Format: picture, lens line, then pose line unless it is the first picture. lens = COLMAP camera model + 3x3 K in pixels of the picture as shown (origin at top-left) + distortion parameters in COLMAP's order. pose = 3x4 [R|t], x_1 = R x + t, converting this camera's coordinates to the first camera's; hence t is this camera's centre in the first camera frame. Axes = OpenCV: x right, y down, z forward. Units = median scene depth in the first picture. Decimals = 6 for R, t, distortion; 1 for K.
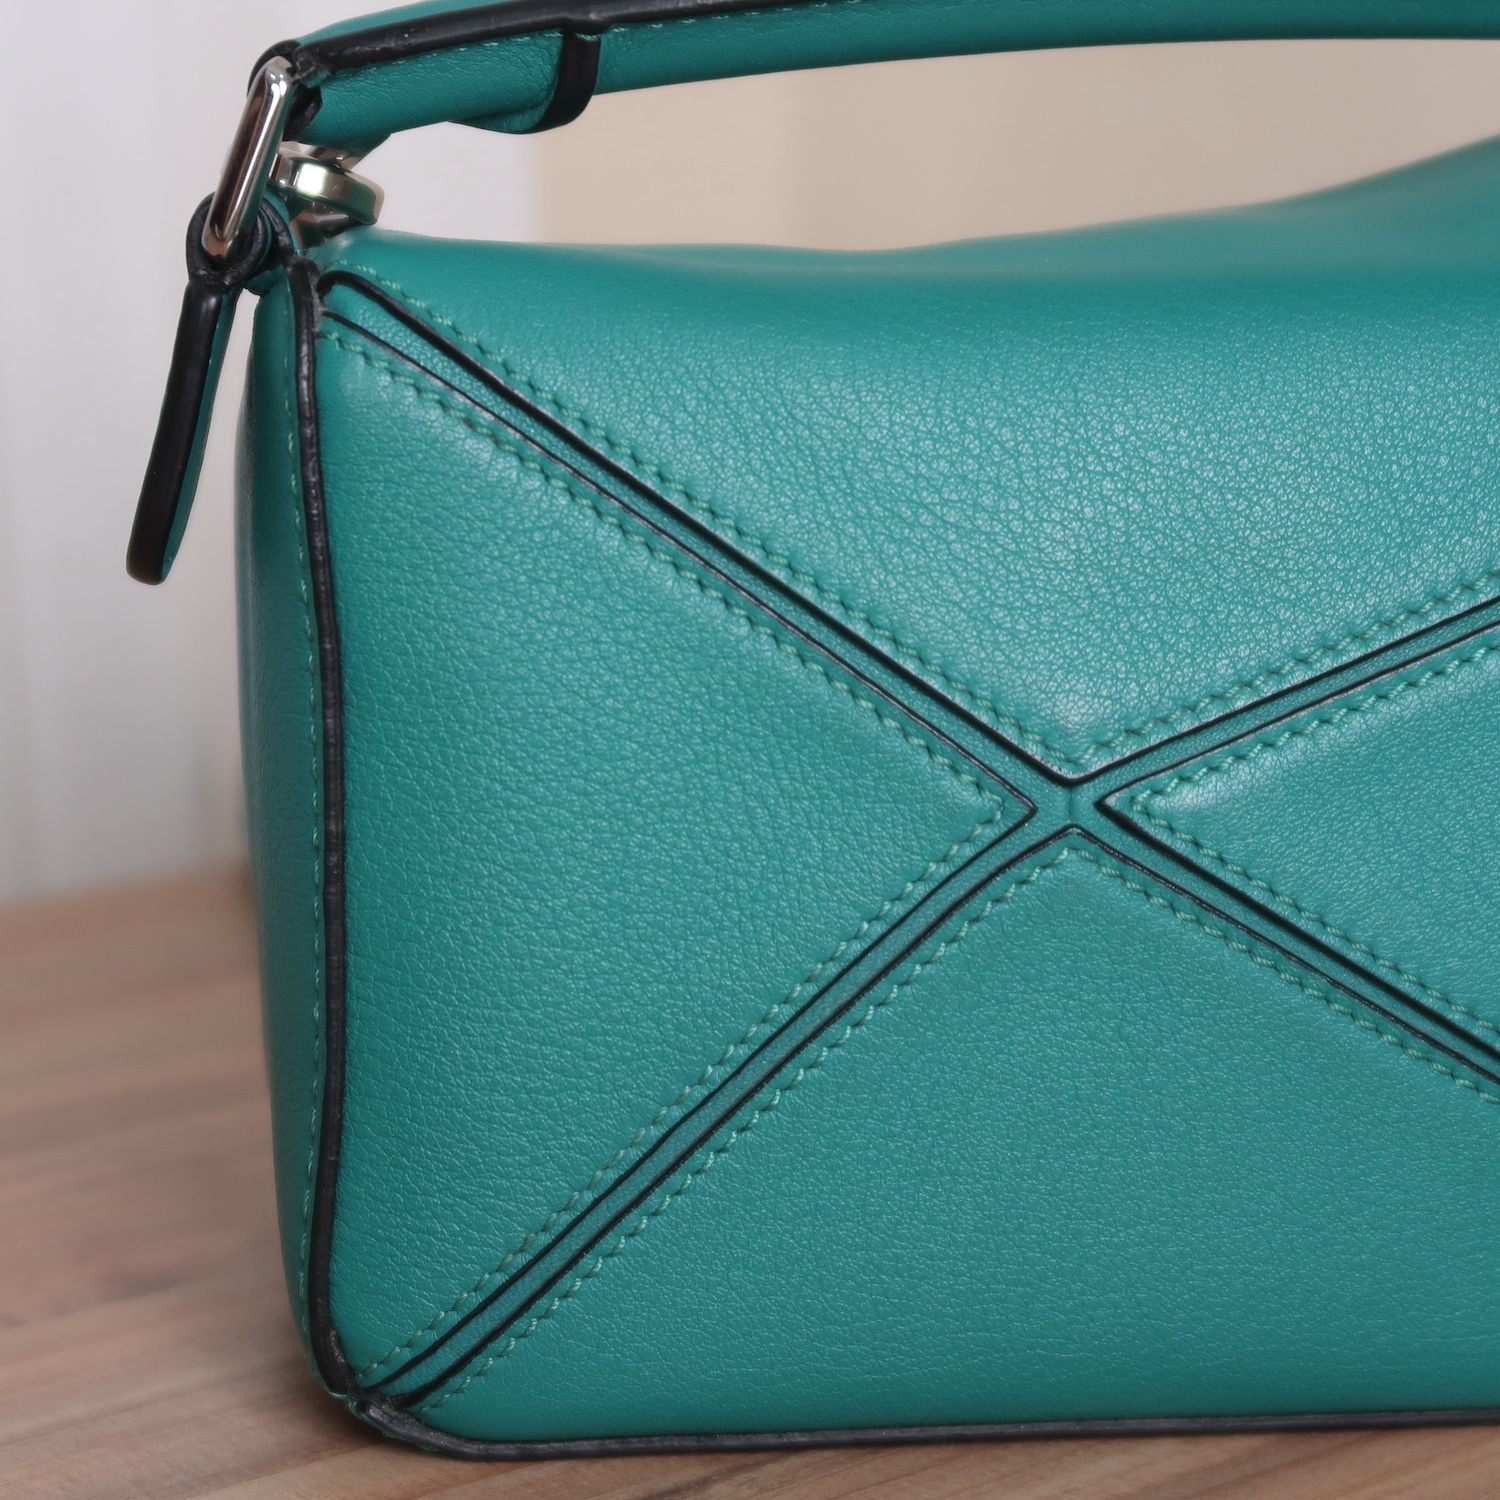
lens RADIAL K [[4328.8, 0, 750.9], [0, 4328.8, 748.7], [0, 0, 1]] dist [-0.066854, 0.000000]
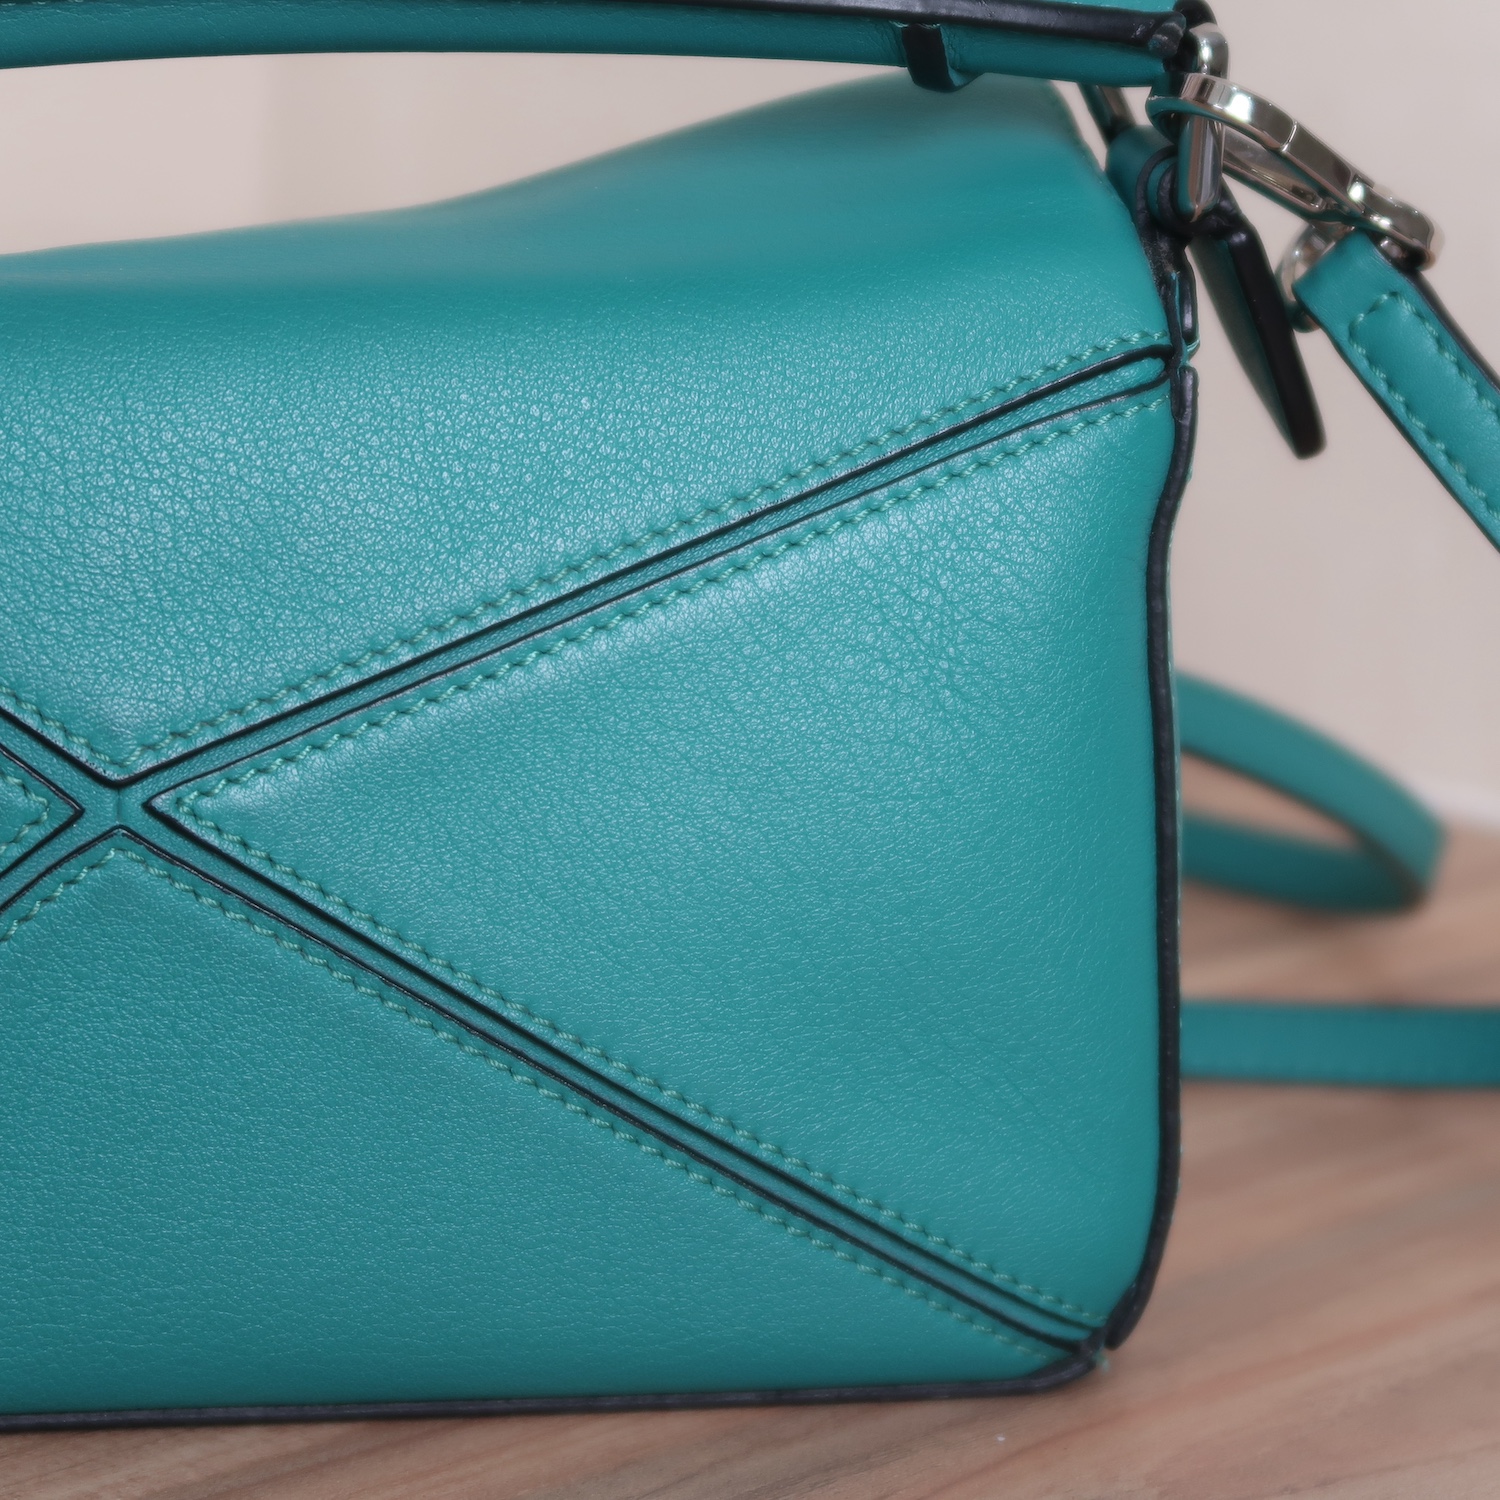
lens RADIAL K [[4328.8, 0, 744.9], [0, 4328.8, 746.0], [0, 0, 1]] dist [-0.066854, 0.000000]
pose [[0.998993, 0.001491, 0.044837, 0.174071], [-0.001894, 0.999958, 0.008958, -0.010420], [-0.044822, -0.009033, 0.998954, -0.020750]]
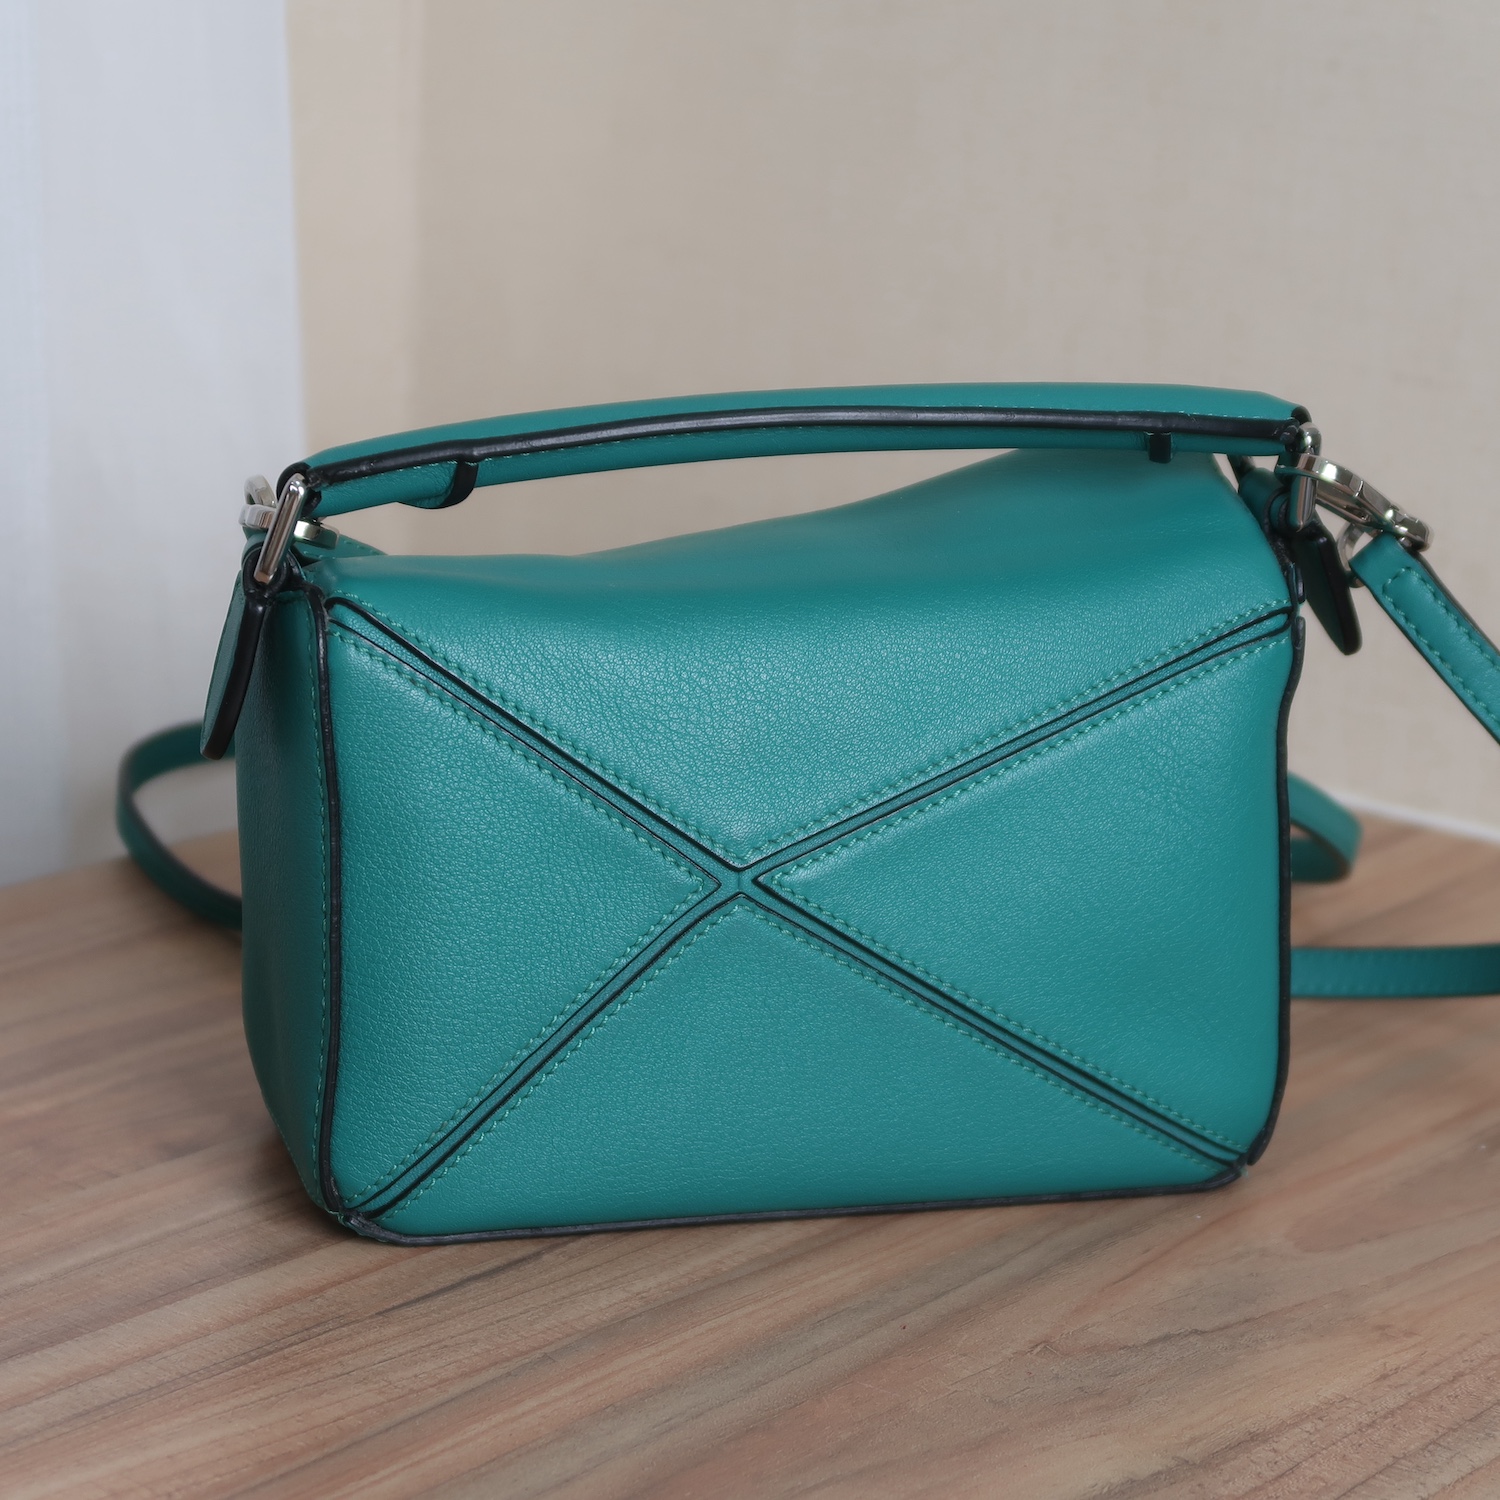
lens RADIAL K [[4328.8, 0, 760.5], [0, 4328.8, 743.6], [0, 0, 1]] dist [-0.066854, 0.000000]
pose [[0.988814, -0.015974, 0.148299, -0.187278], [0.008231, 0.998577, 0.052681, -0.141104], [-0.148930, -0.050871, 0.987538, -0.807152]]
